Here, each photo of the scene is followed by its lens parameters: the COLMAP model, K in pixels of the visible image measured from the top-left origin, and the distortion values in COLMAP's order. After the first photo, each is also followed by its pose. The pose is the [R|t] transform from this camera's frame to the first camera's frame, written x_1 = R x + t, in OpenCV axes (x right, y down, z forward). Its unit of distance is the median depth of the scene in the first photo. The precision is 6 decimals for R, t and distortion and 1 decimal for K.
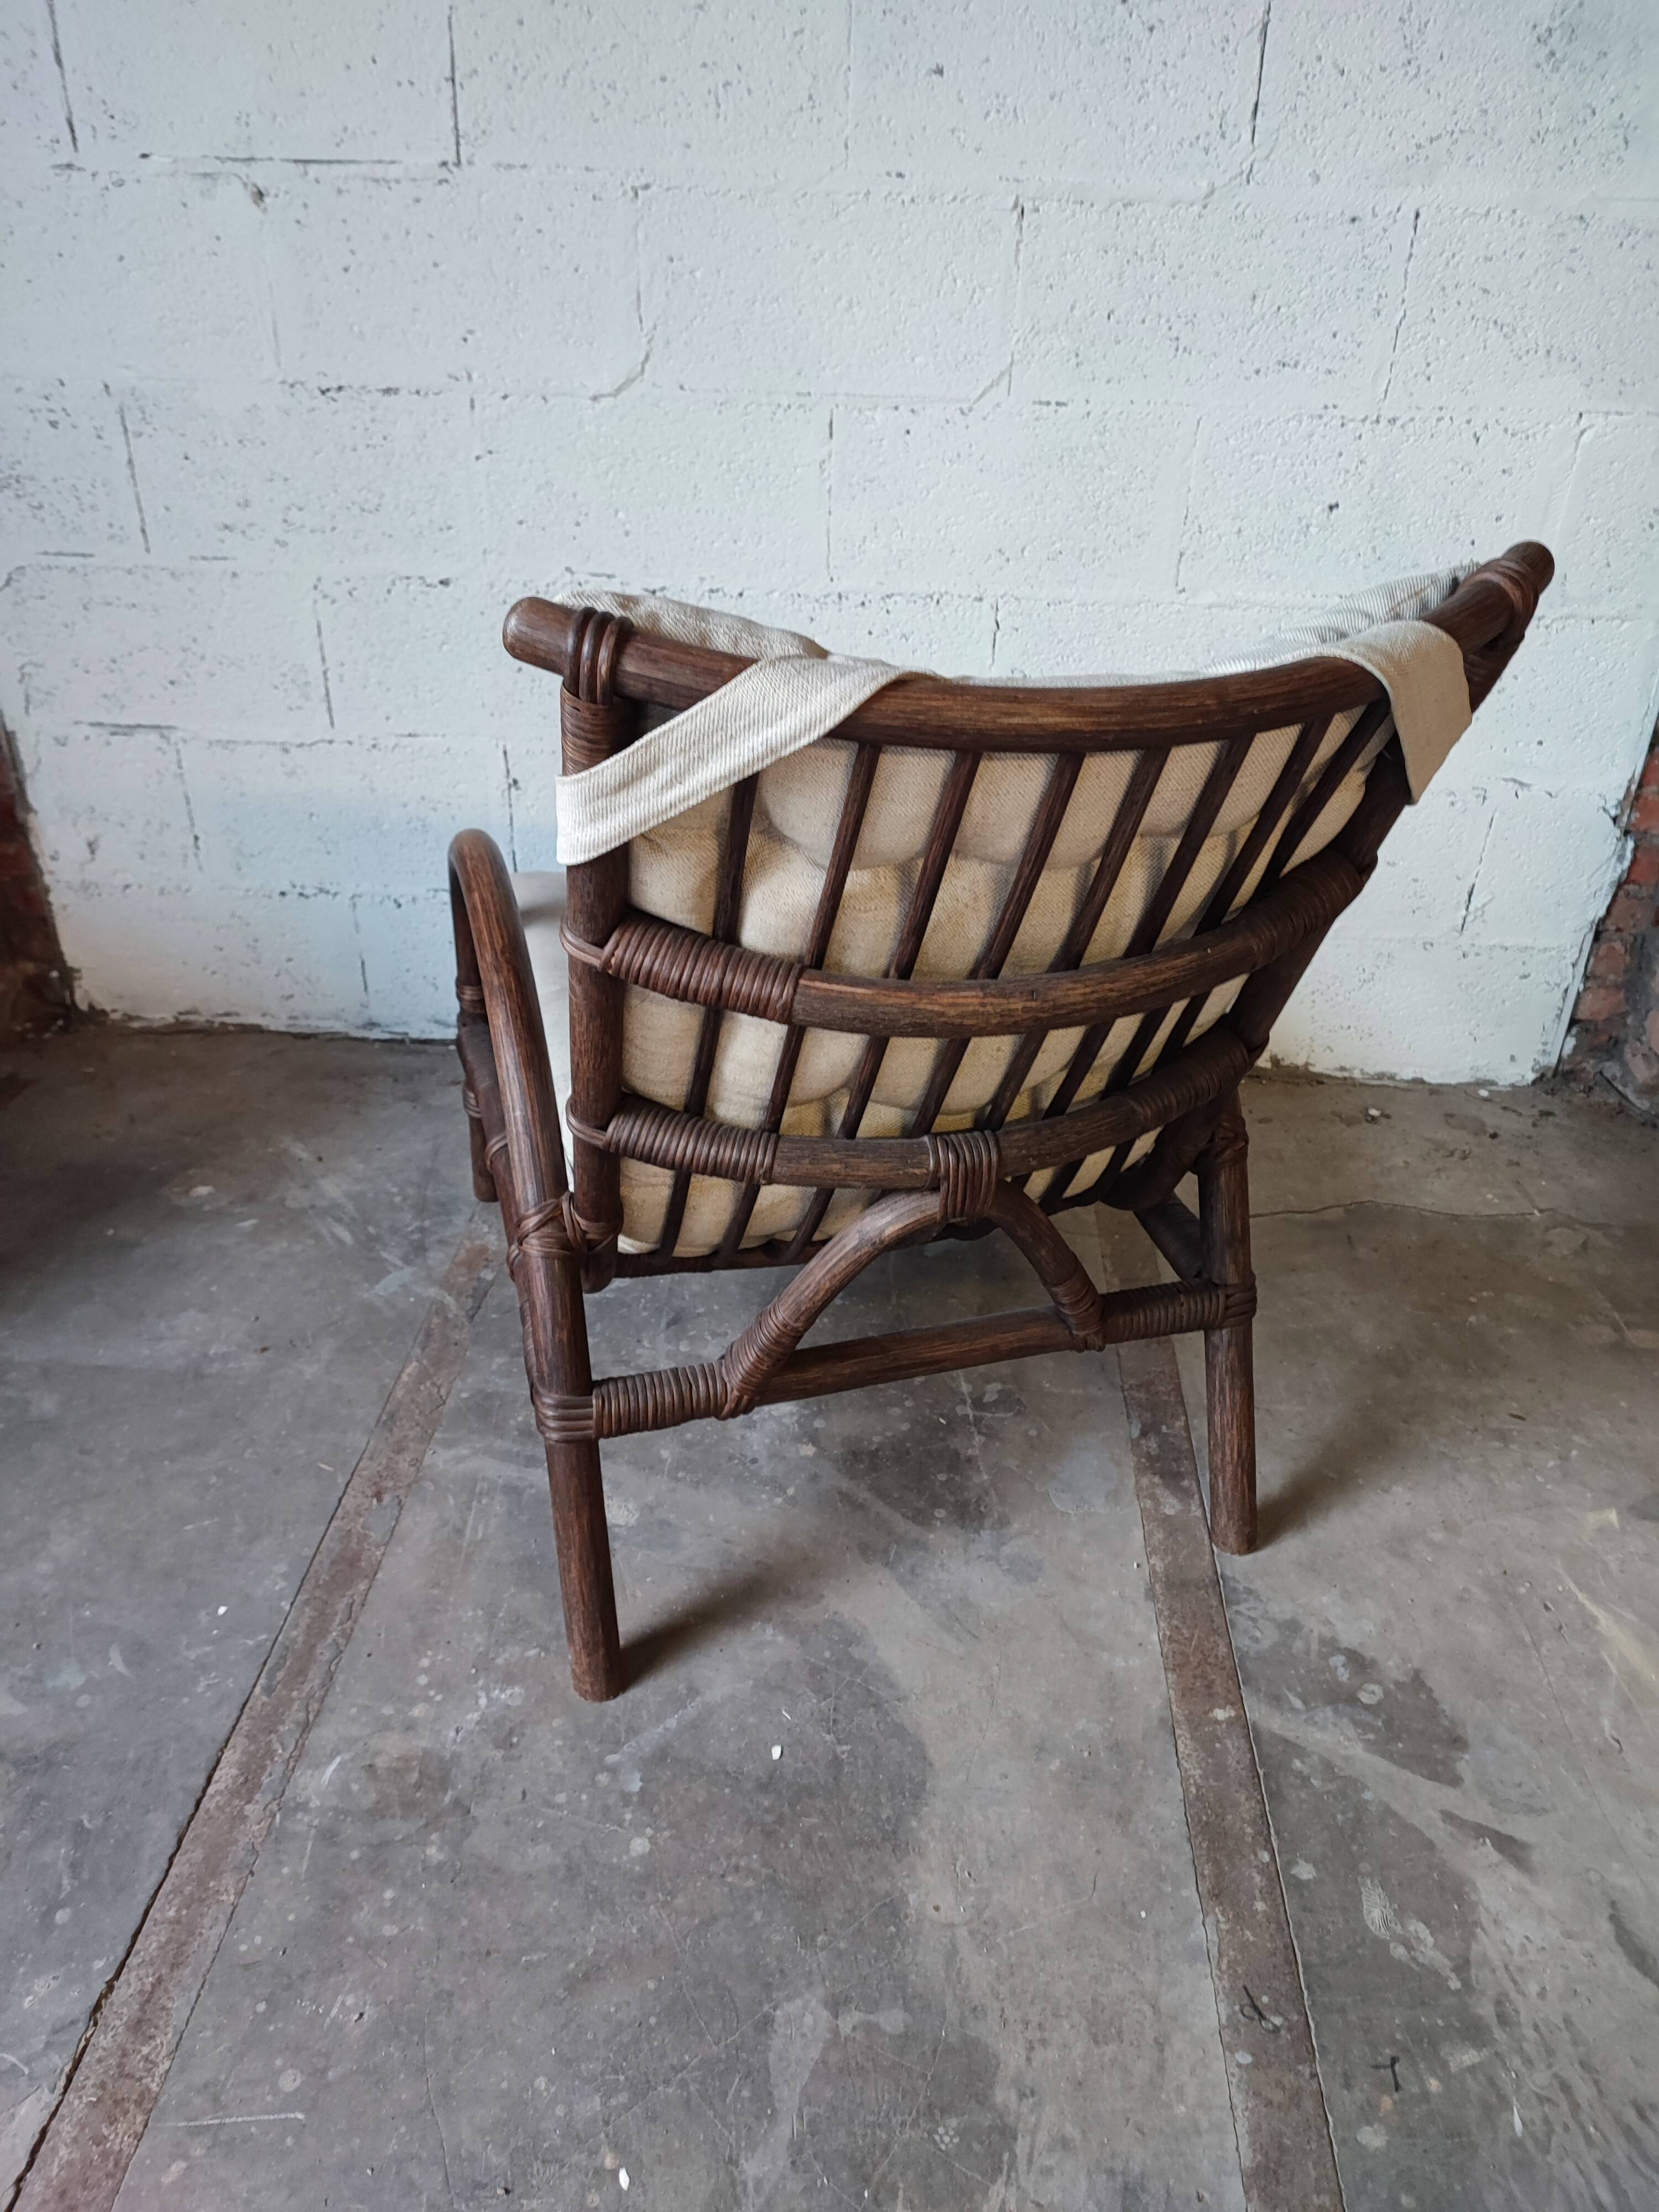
lens RADIAL K [[1621.2, 0, 812.6], [0, 1621.2, 1106.0], [0, 0, 1]] dist [0.055879, -0.065732]
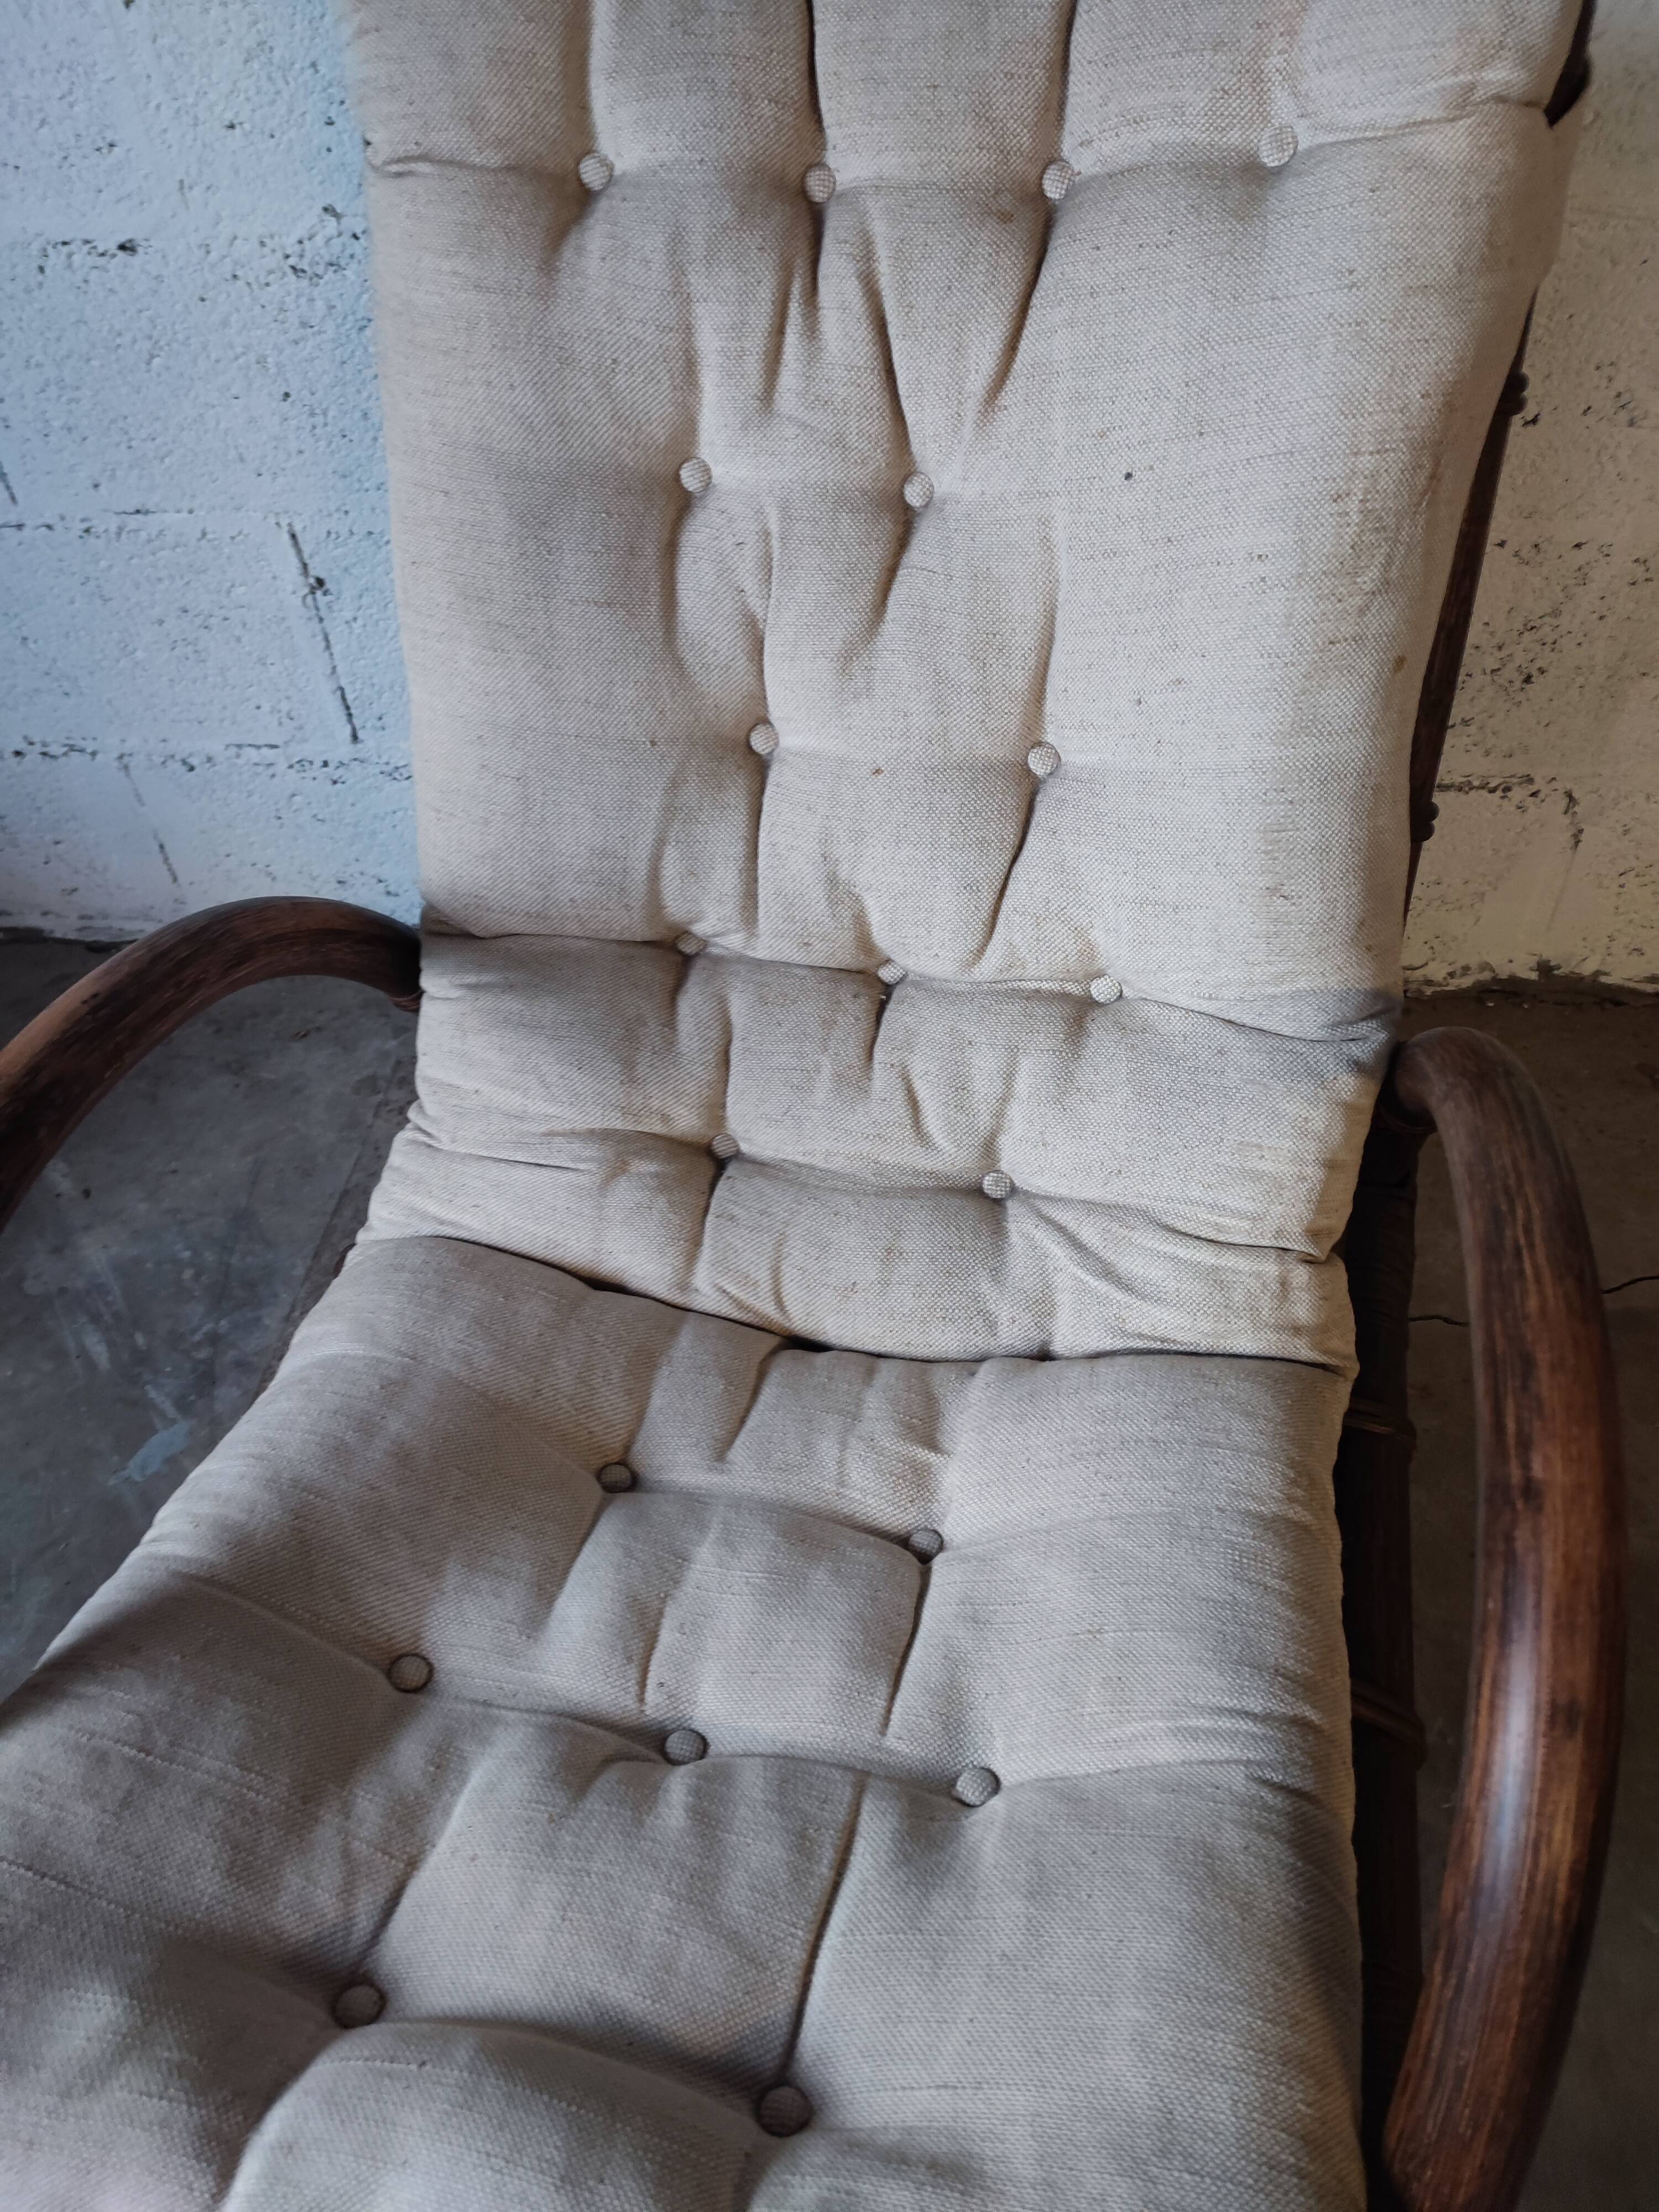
lens RADIAL K [[1621.2, 0, 805.7], [0, 1621.2, 1111.9], [0, 0, 1]] dist [0.055879, -0.065732]
pose [[0.995678, -0.012246, -0.092062, 0.069311], [0.036464, 0.963215, 0.266248, -0.199887], [0.085415, -0.268454, 0.959498, 0.447395]]
